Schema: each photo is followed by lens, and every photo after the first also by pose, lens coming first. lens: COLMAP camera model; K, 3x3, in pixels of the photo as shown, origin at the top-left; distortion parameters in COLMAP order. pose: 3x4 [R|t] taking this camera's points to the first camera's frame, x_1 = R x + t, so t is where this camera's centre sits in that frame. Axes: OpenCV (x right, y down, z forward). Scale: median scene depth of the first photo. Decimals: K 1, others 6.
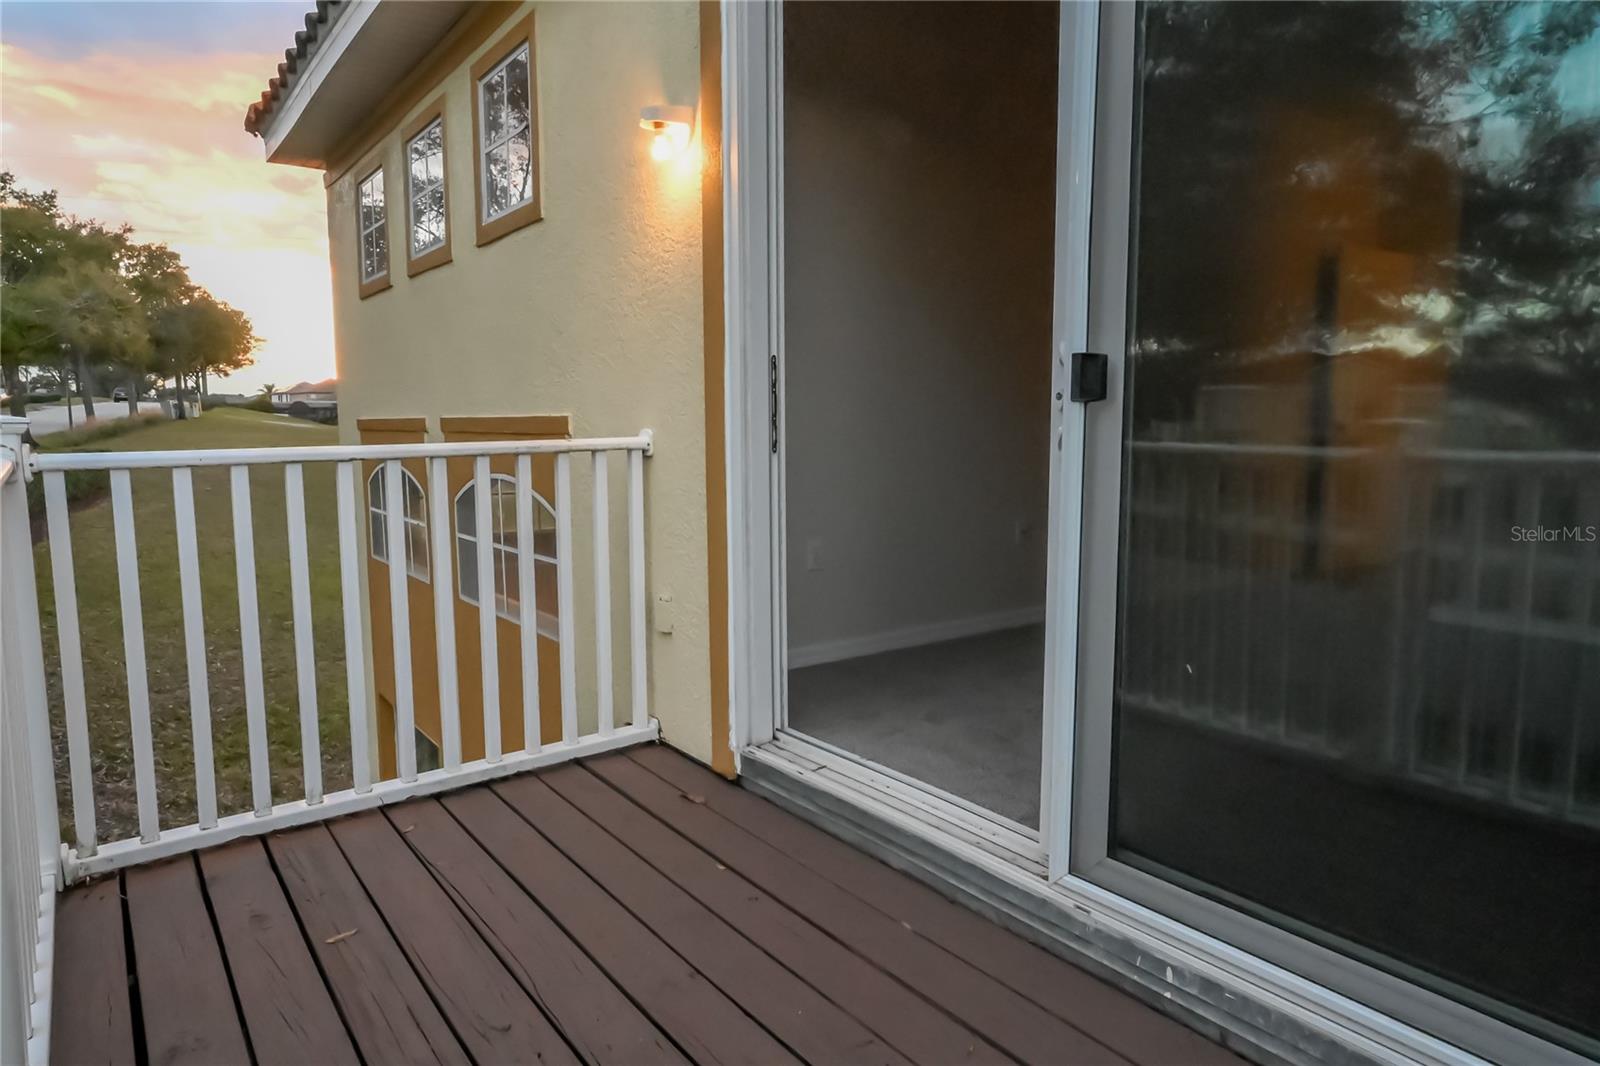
lens RADIAL K [[970.8, 0, 808.1], [0, 970.8, 533.8], [0, 0, 1]] dist [-0.015859, 0.021723]
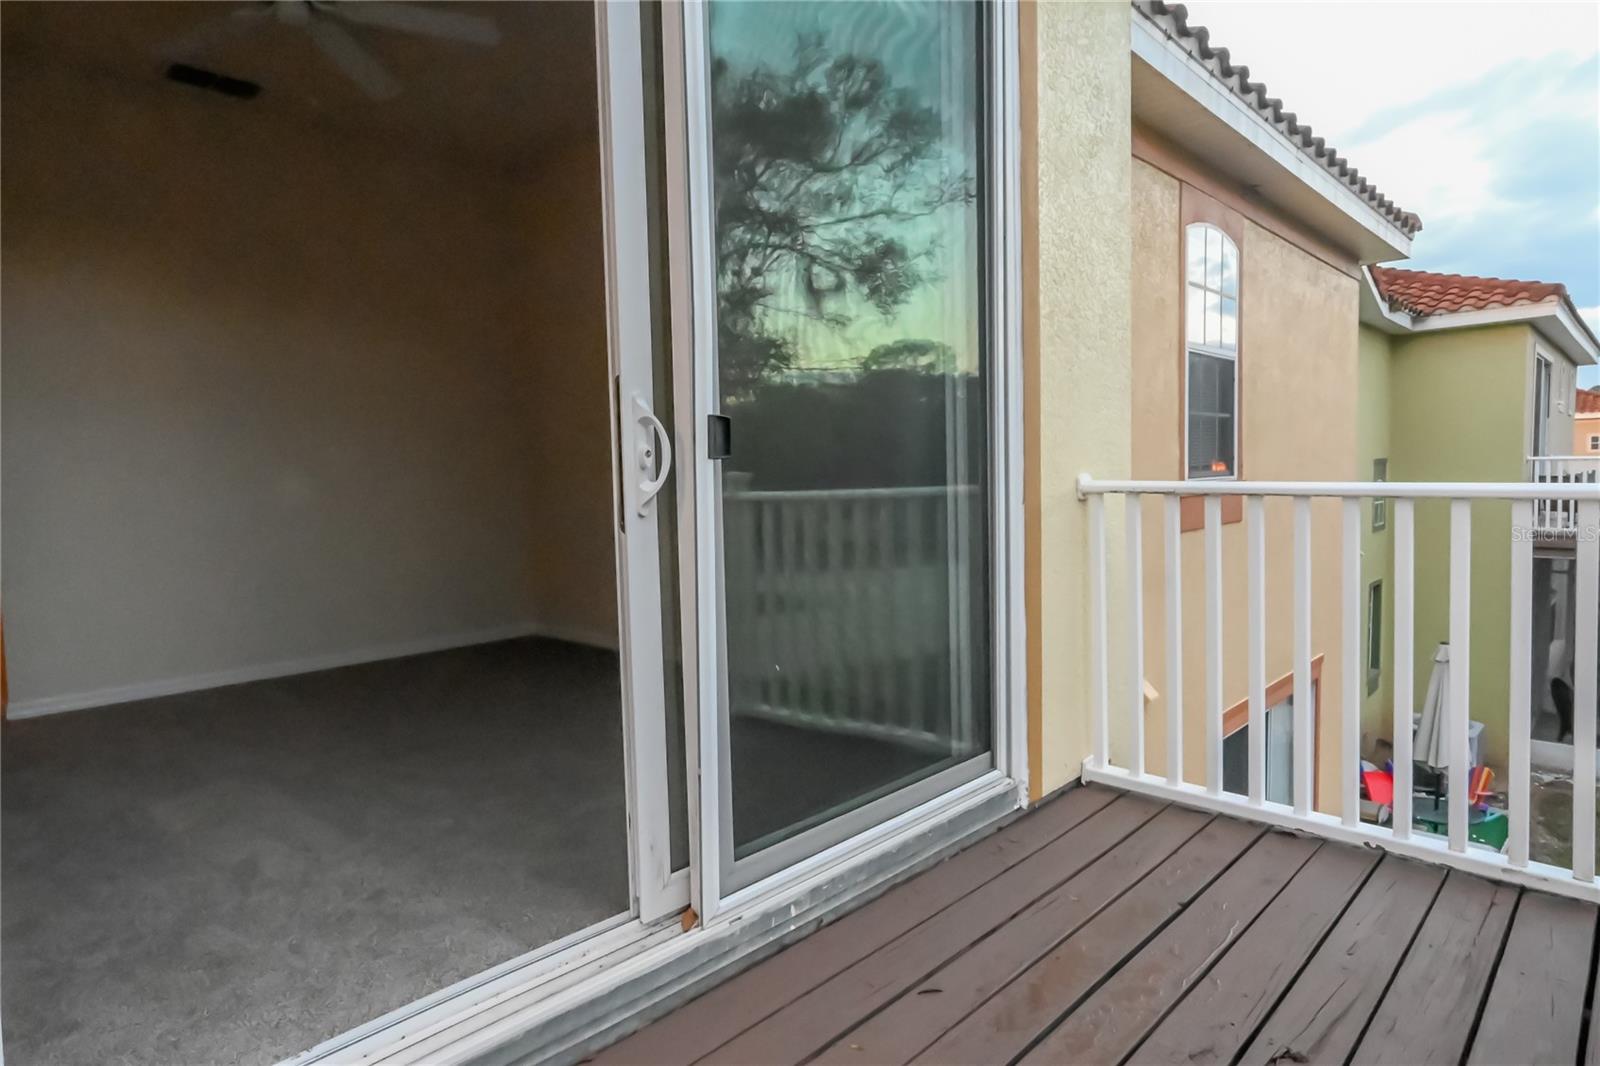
lens RADIAL K [[970.8, 0, 808.1], [0, 970.8, 533.8], [0, 0, 1]] dist [-0.015859, 0.021723]
pose [[-0.198928, -0.046572, 0.978907, -0.251811], [0.137186, 0.987712, 0.074869, -0.036899], [-0.970365, 0.149186, -0.190095, 0.339695]]
